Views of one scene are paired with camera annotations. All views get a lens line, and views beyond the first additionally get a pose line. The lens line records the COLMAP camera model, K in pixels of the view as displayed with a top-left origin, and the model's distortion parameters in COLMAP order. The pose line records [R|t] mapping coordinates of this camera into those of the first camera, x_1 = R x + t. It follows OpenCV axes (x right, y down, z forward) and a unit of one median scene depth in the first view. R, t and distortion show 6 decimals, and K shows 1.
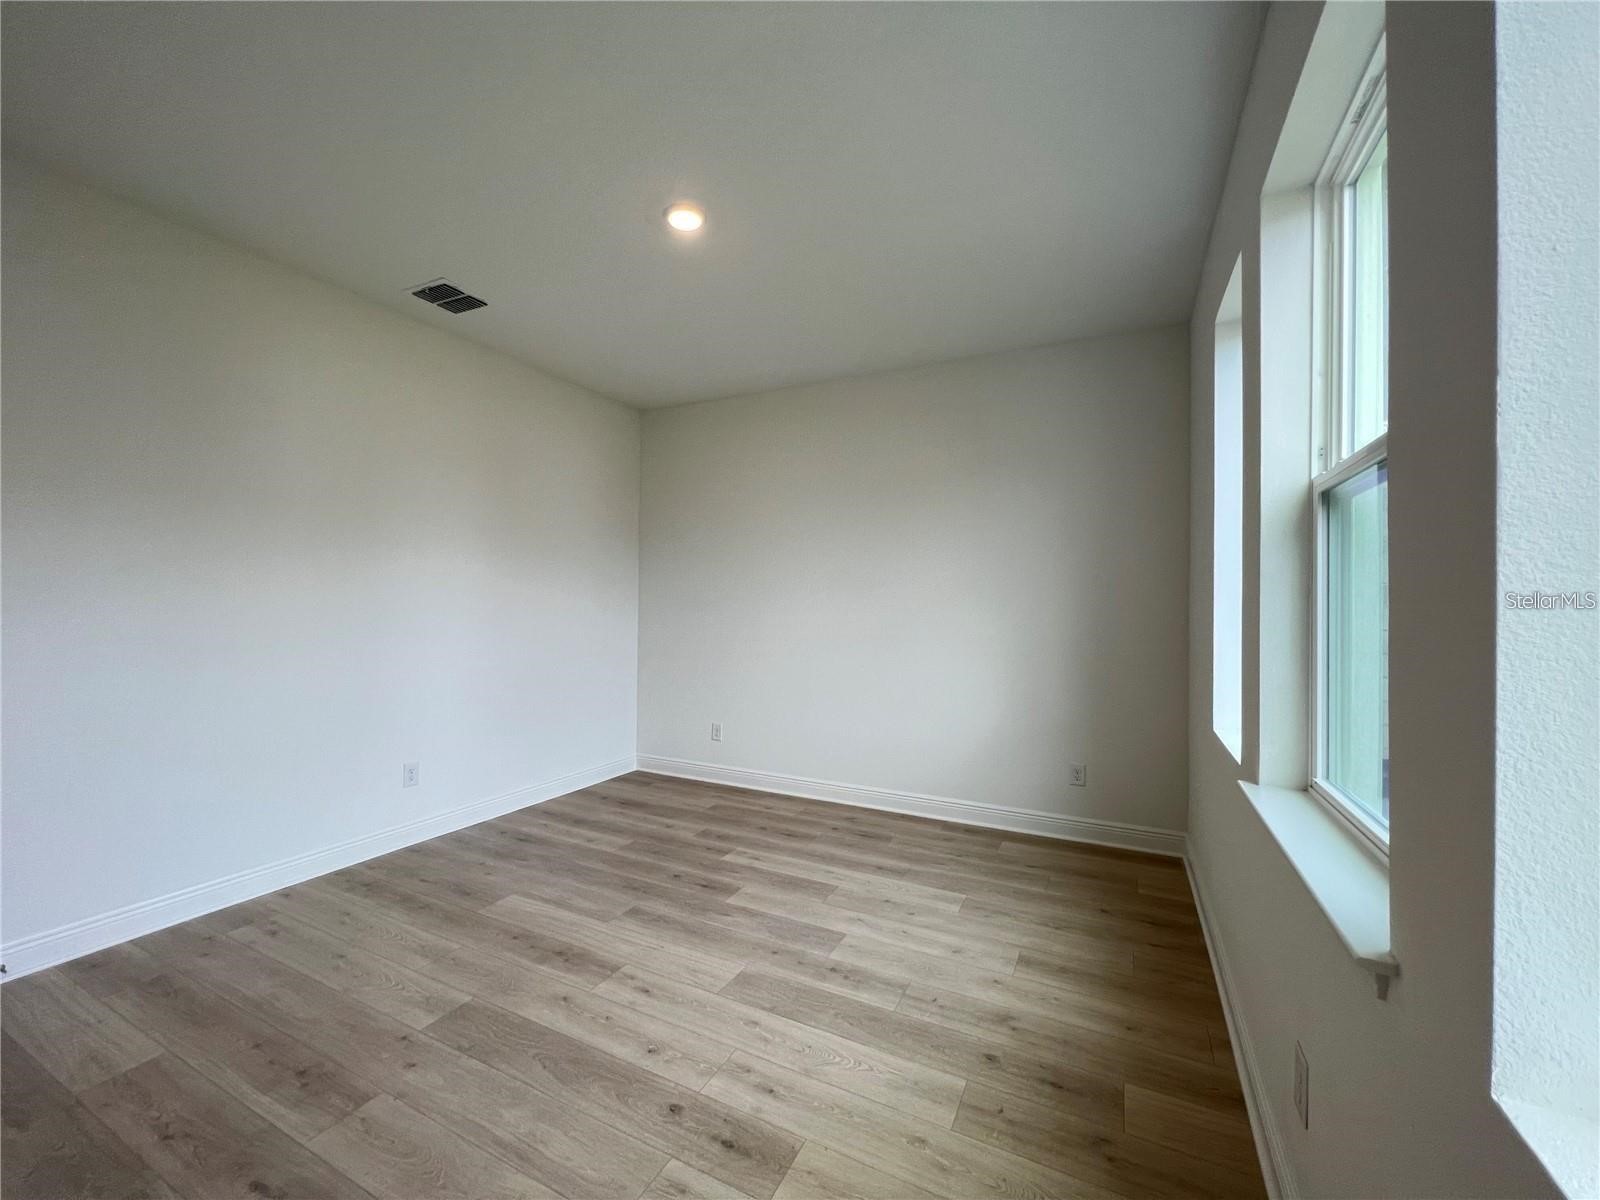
lens RADIAL K [[640.4, 0, 802.0], [0, 640.4, 599.8], [0, 0, 1]] dist [-0.005972, 0.001393]
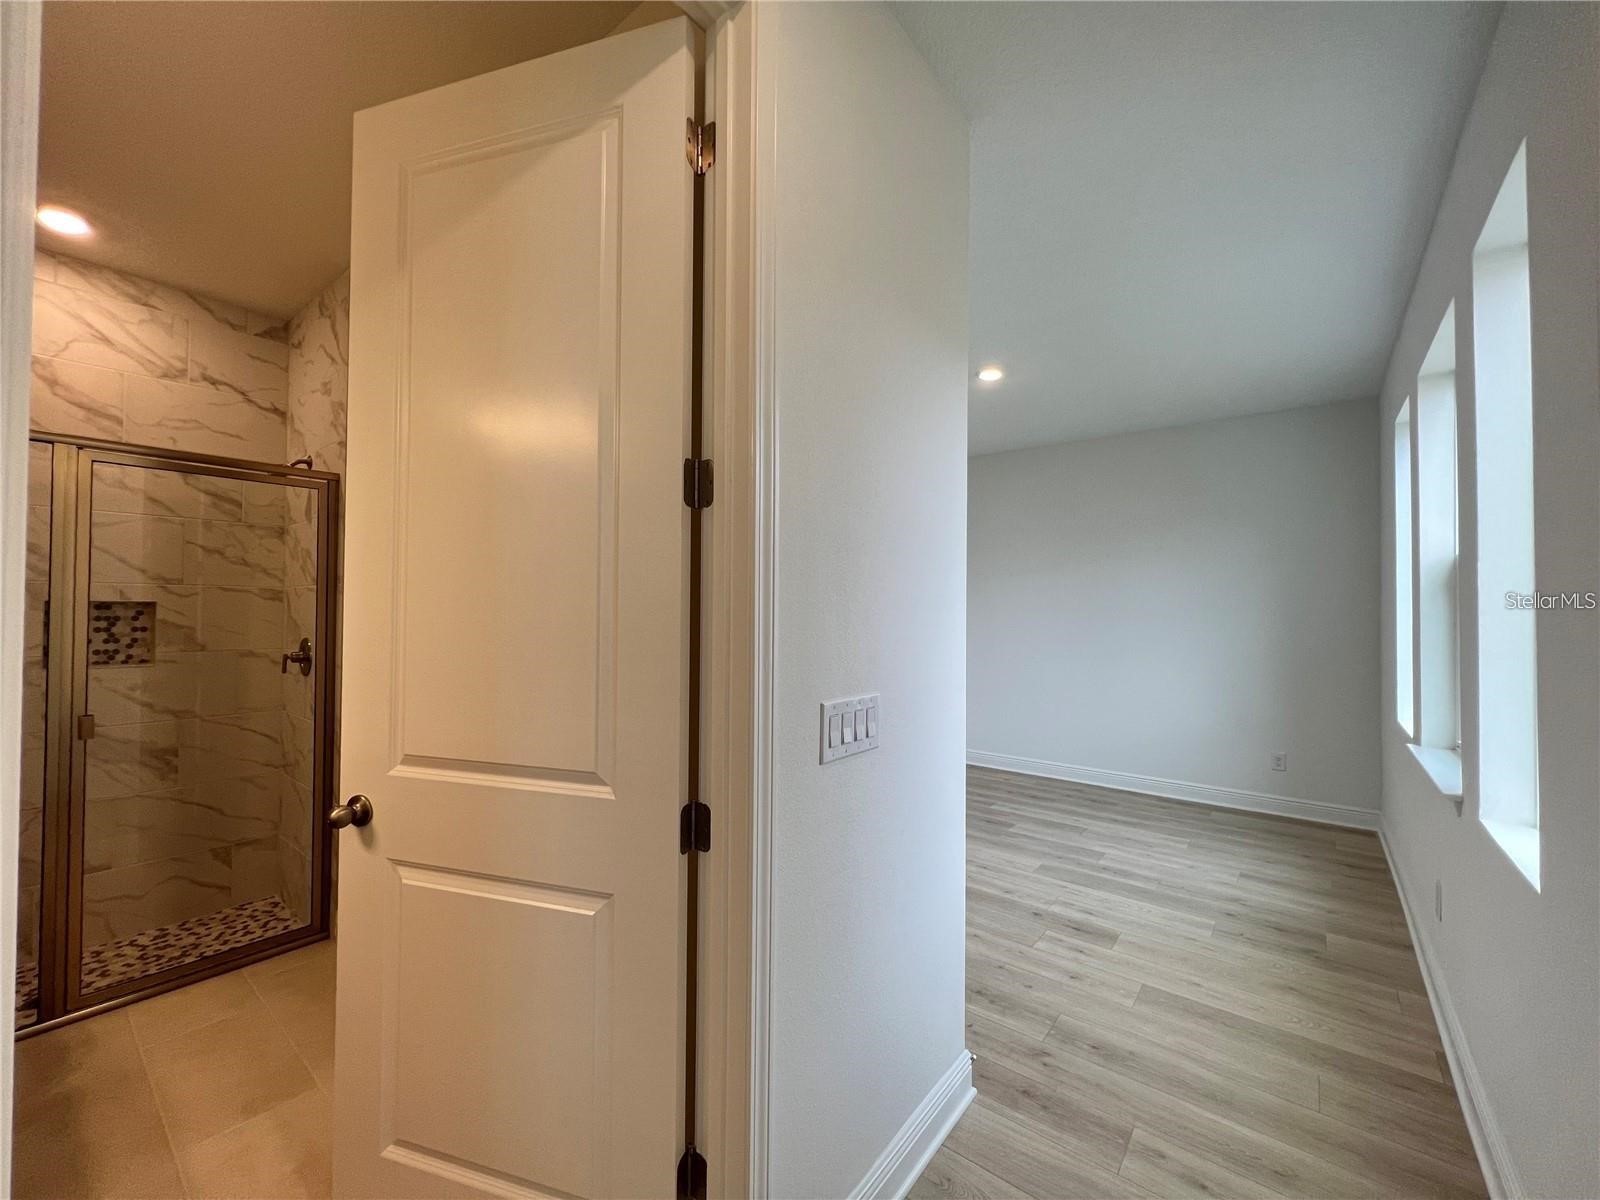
lens RADIAL K [[640.4, 0, 796.0], [0, 640.4, 601.3], [0, 0, 1]] dist [-0.005972, 0.001393]
pose [[0.976308, -0.006096, -0.216301, -0.283108], [0.003976, 0.999940, -0.010233, -0.038114], [0.216351, 0.009131, 0.976273, -0.548208]]
